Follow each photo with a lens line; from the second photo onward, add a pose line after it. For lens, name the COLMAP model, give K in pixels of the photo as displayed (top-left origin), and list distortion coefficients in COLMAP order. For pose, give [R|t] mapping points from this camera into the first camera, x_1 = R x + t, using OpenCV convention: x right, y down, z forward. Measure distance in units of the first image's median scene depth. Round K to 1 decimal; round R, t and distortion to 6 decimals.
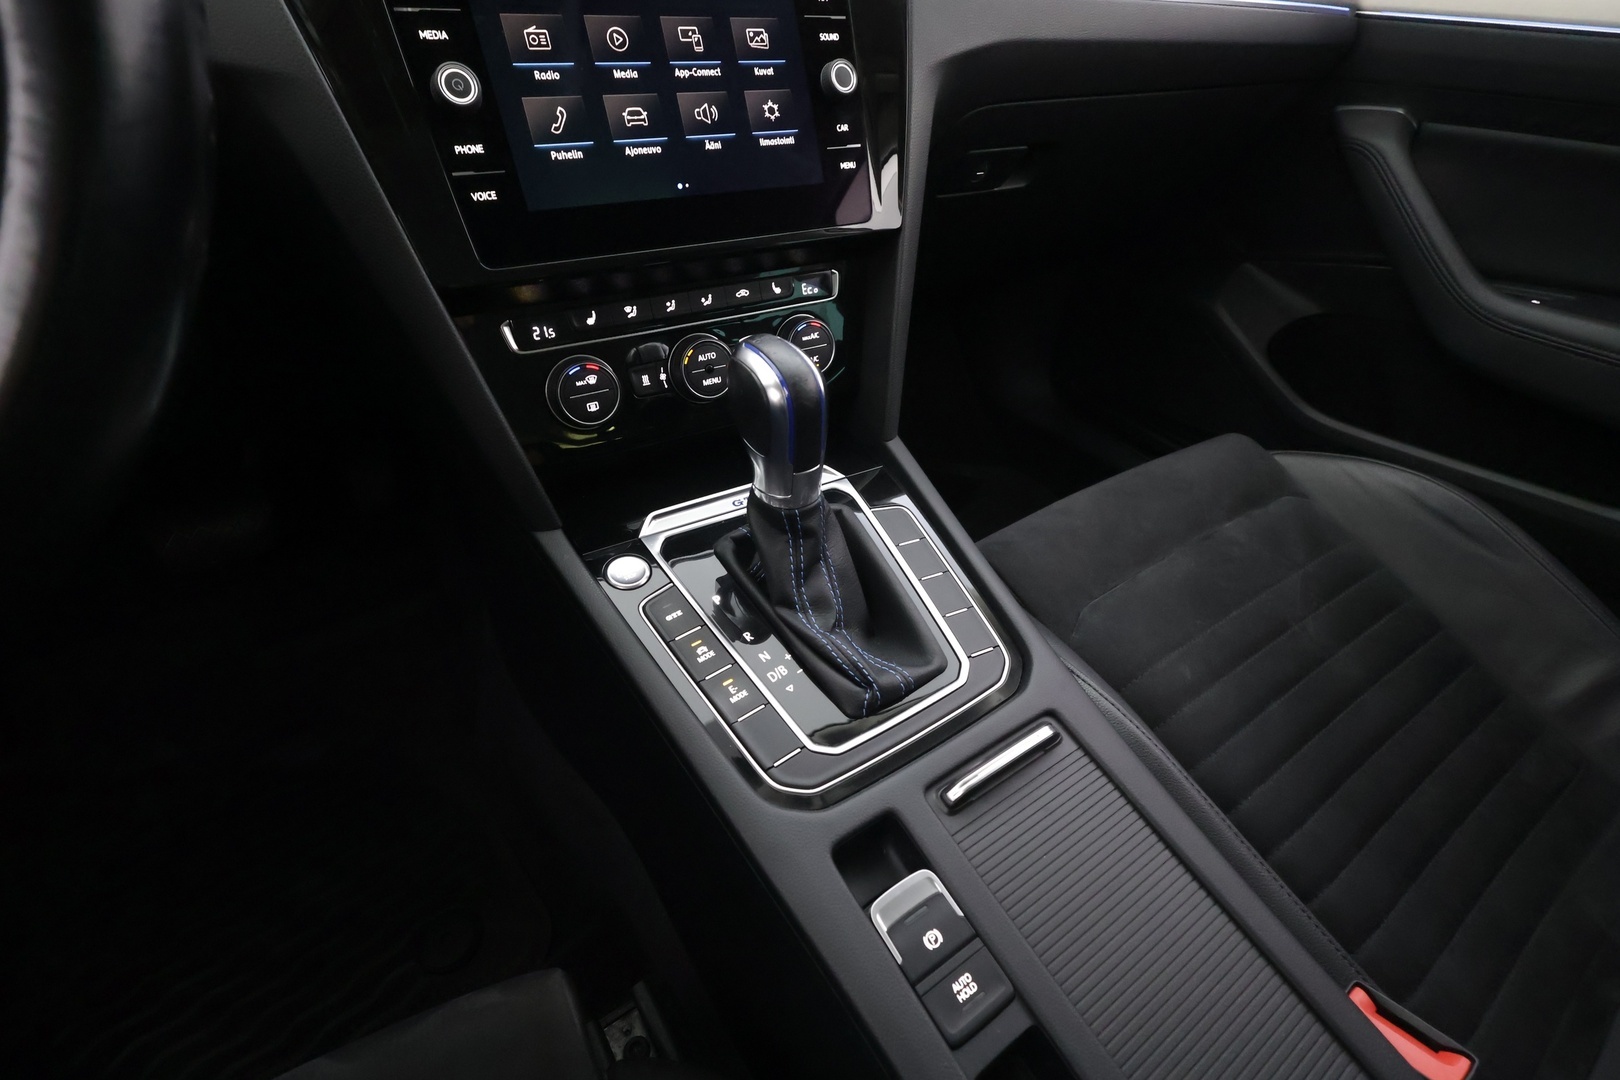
lens RADIAL K [[750.4, 0, 810.7], [0, 750.4, 541.2], [0, 0, 1]] dist [-0.002958, 0.002452]
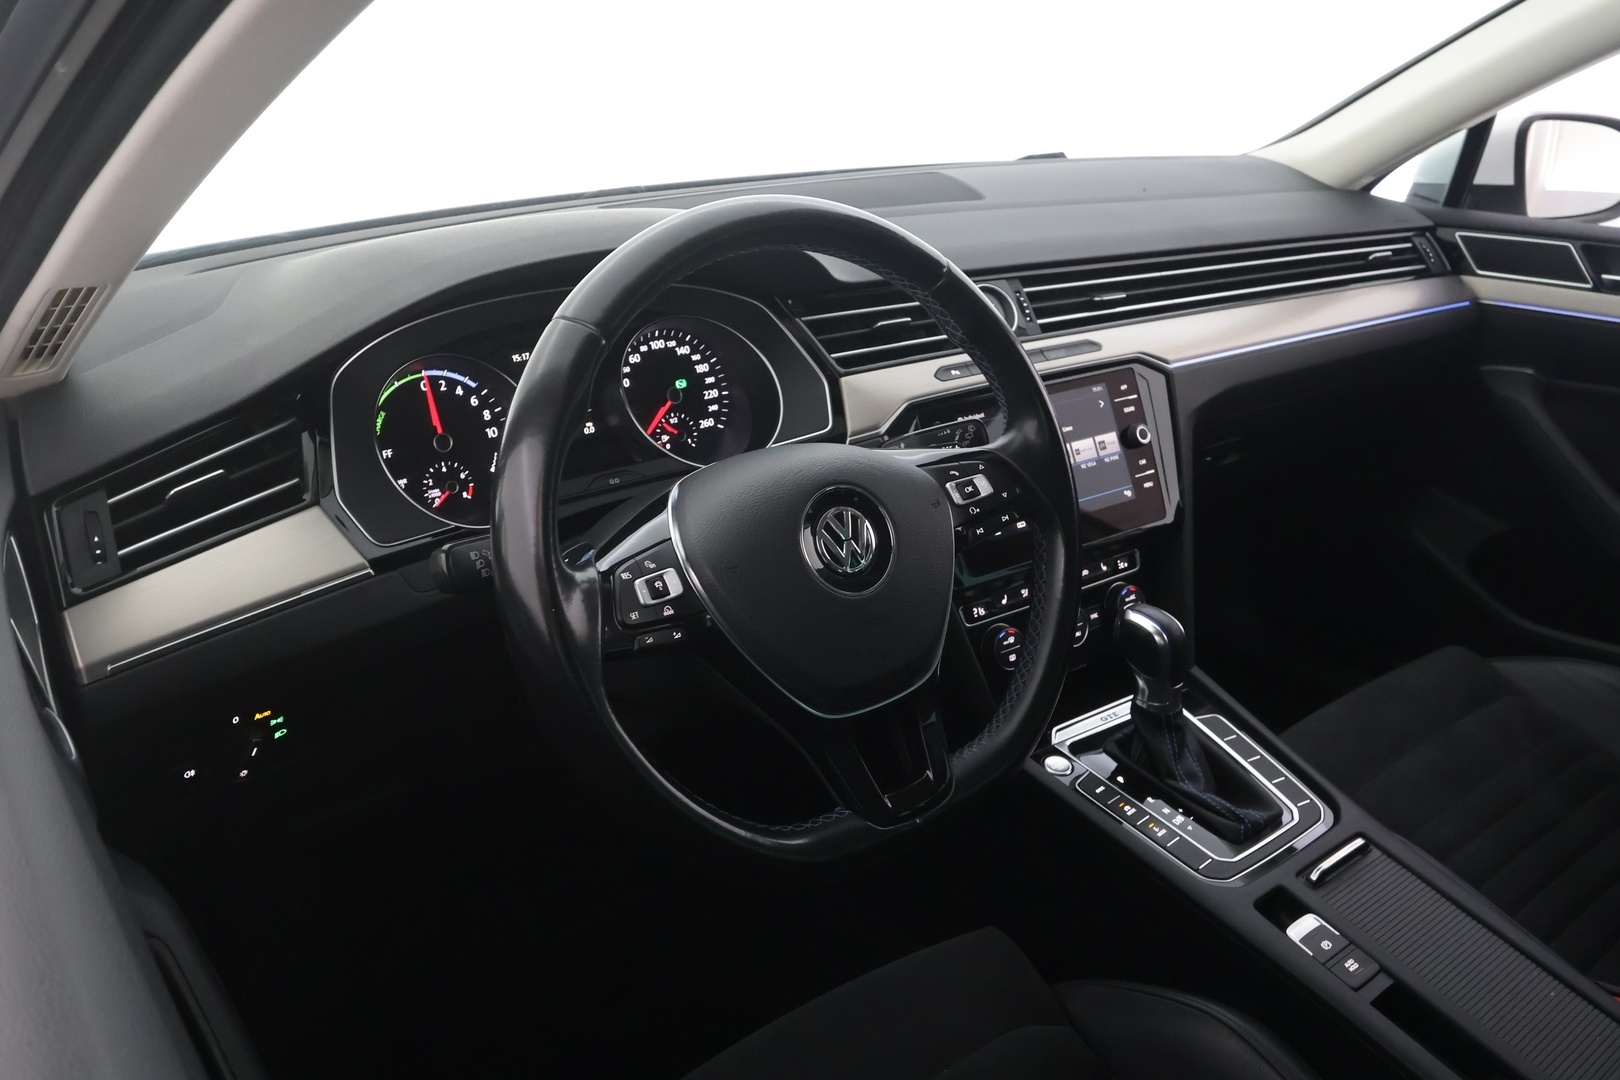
lens RADIAL K [[1269.2, 0, 800.3], [0, 1269.2, 541.2], [0, 0, 1]] dist [-0.006186, 0.016331]
pose [[0.997068, -0.072067, 0.025727, -0.754816], [0.076327, 0.960609, -0.267216, 0.237055], [-0.005456, 0.268397, 0.963293, -1.470421]]
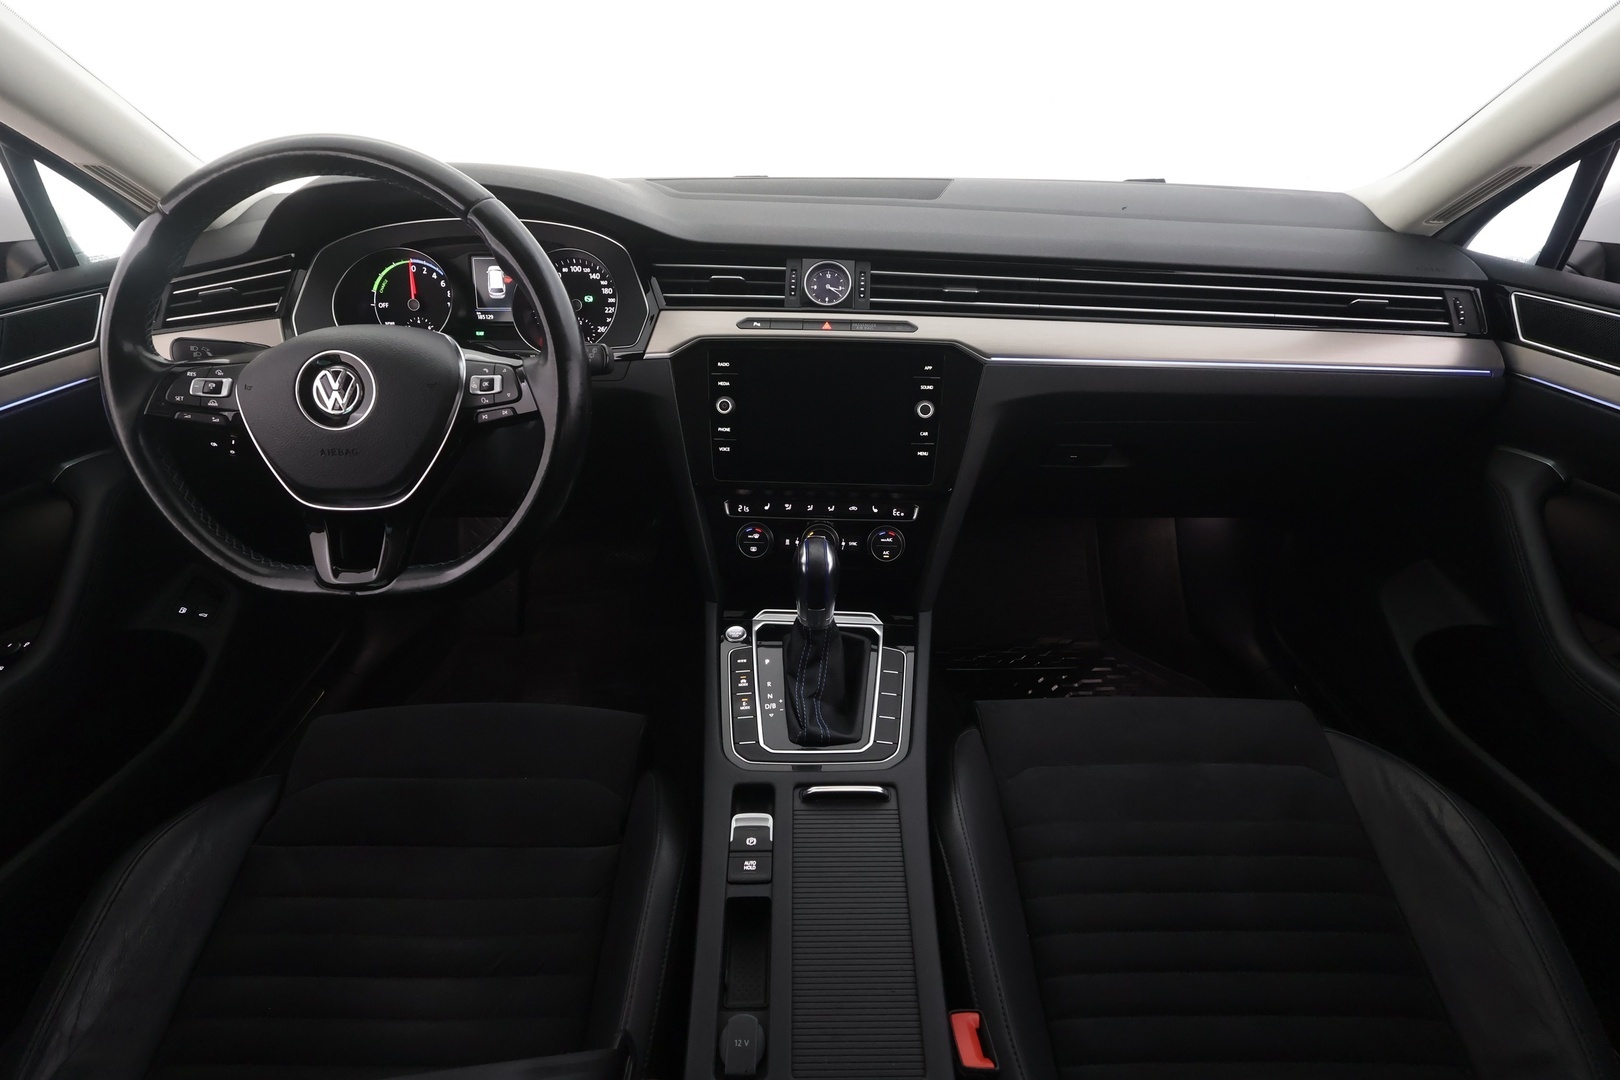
lens RADIAL K [[750.4, 0, 810.1], [0, 750.4, 542.1], [0, 0, 1]] dist [-0.002958, 0.002452]
pose [[0.826528, 0.241781, -0.508323, 0.825471], [-0.316651, 0.946329, -0.064755, -0.116228], [0.465384, 0.214484, 0.858728, -0.621771]]
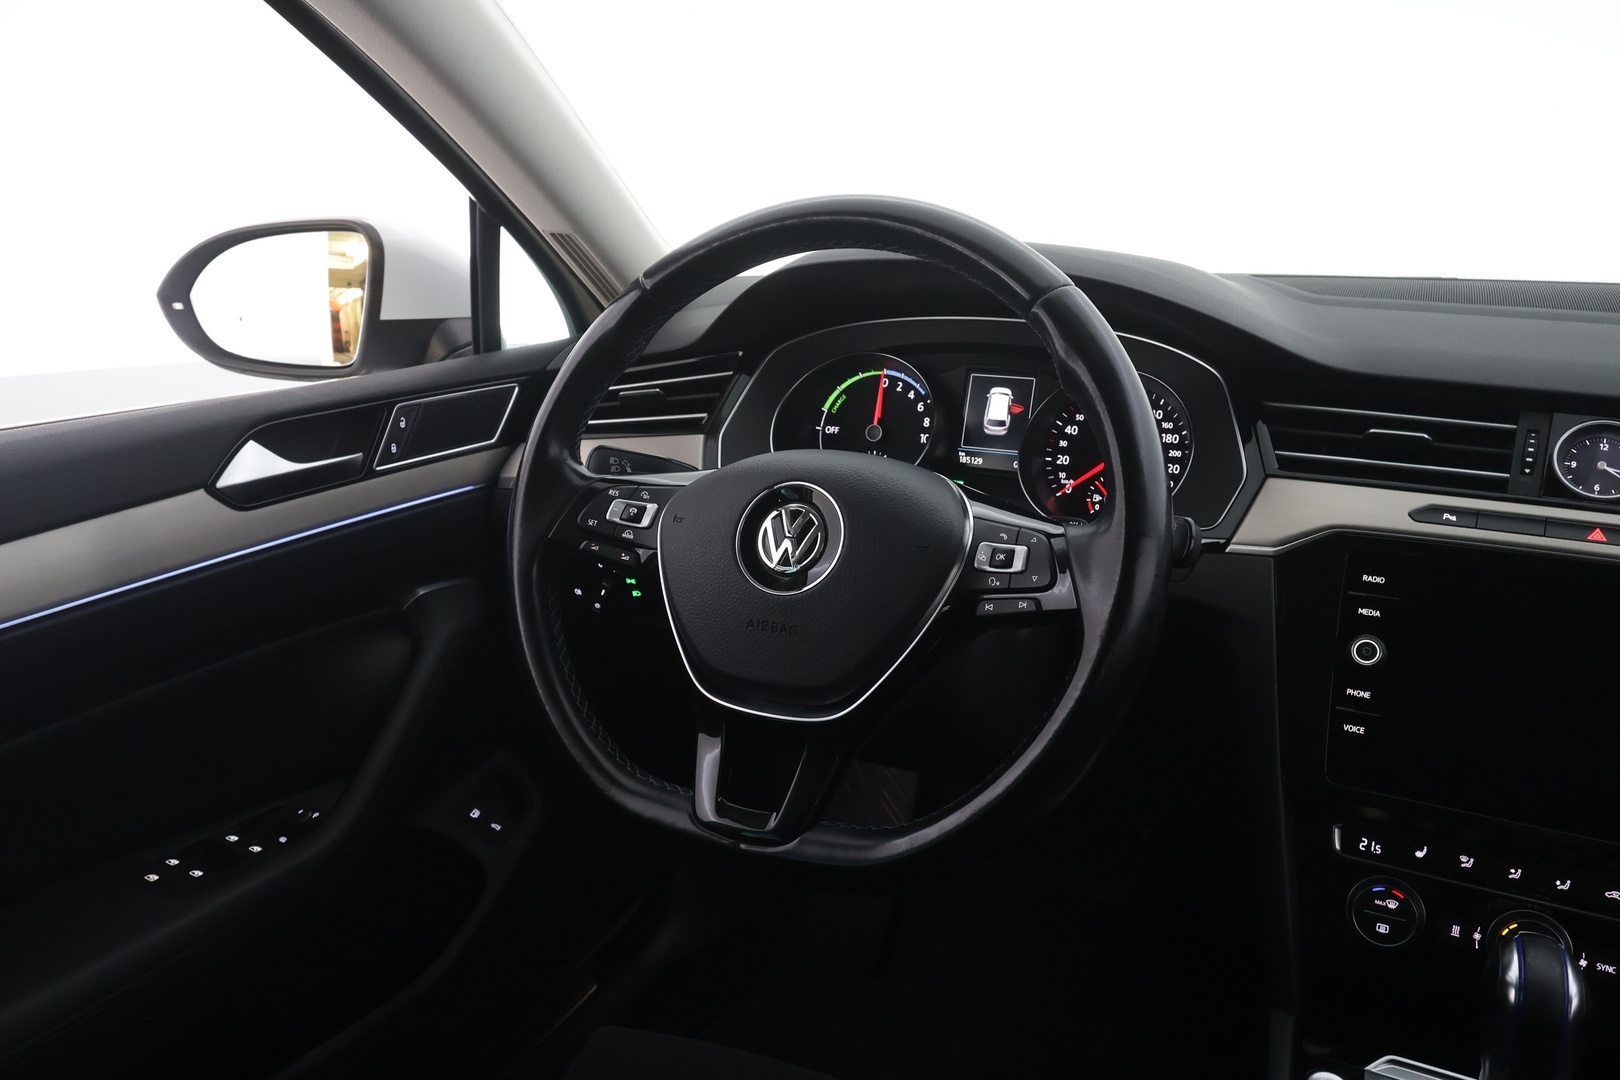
lens RADIAL K [[1269.2, 0, 805.2], [0, 1269.2, 541.5], [0, 0, 1]] dist [-0.006186, 0.016331]
pose [[0.494311, 0.191567, -0.847914, 0.683879], [-0.519286, 0.847322, -0.111297, -0.025336], [0.697136, 0.495326, 0.518319, -0.703301]]
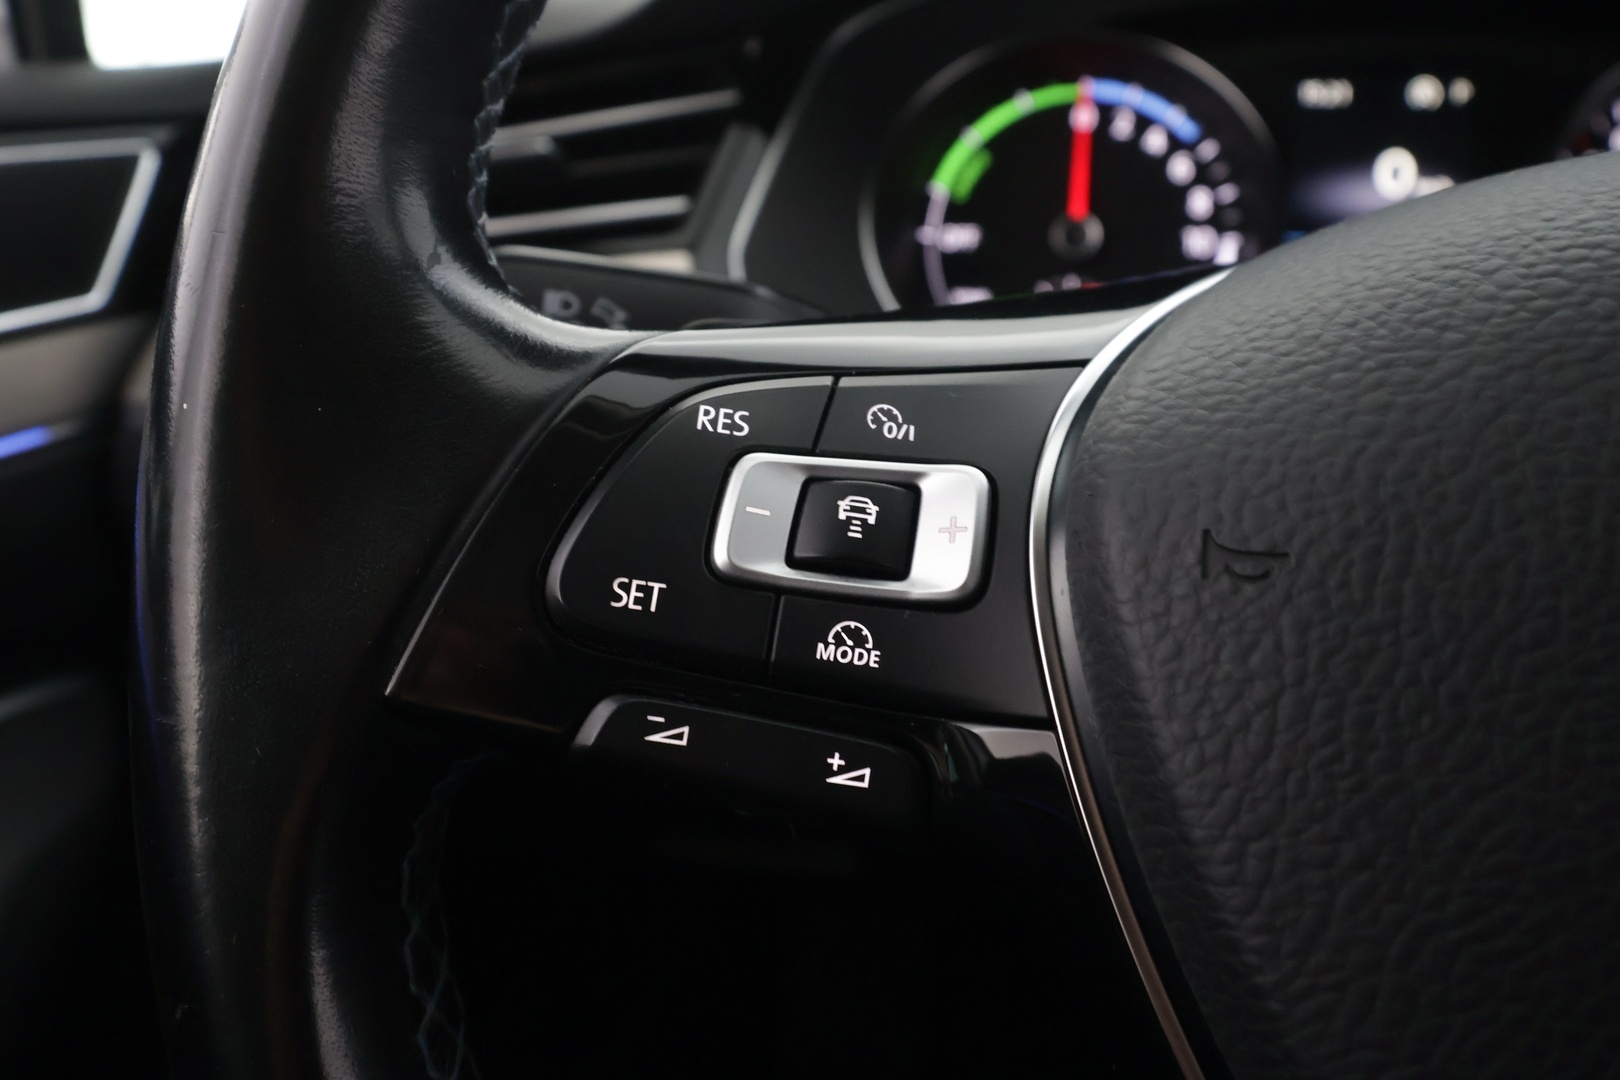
lens RADIAL K [[1269.2, 0, 807.3], [0, 1269.2, 533.5], [0, 0, 1]] dist [-0.006186, 0.016331]
pose [[0.680382, 0.196584, -0.705999, -0.671704], [-0.416479, 0.896388, -0.151770, -0.072311], [0.603013, 0.397296, 0.691759, -0.223551]]
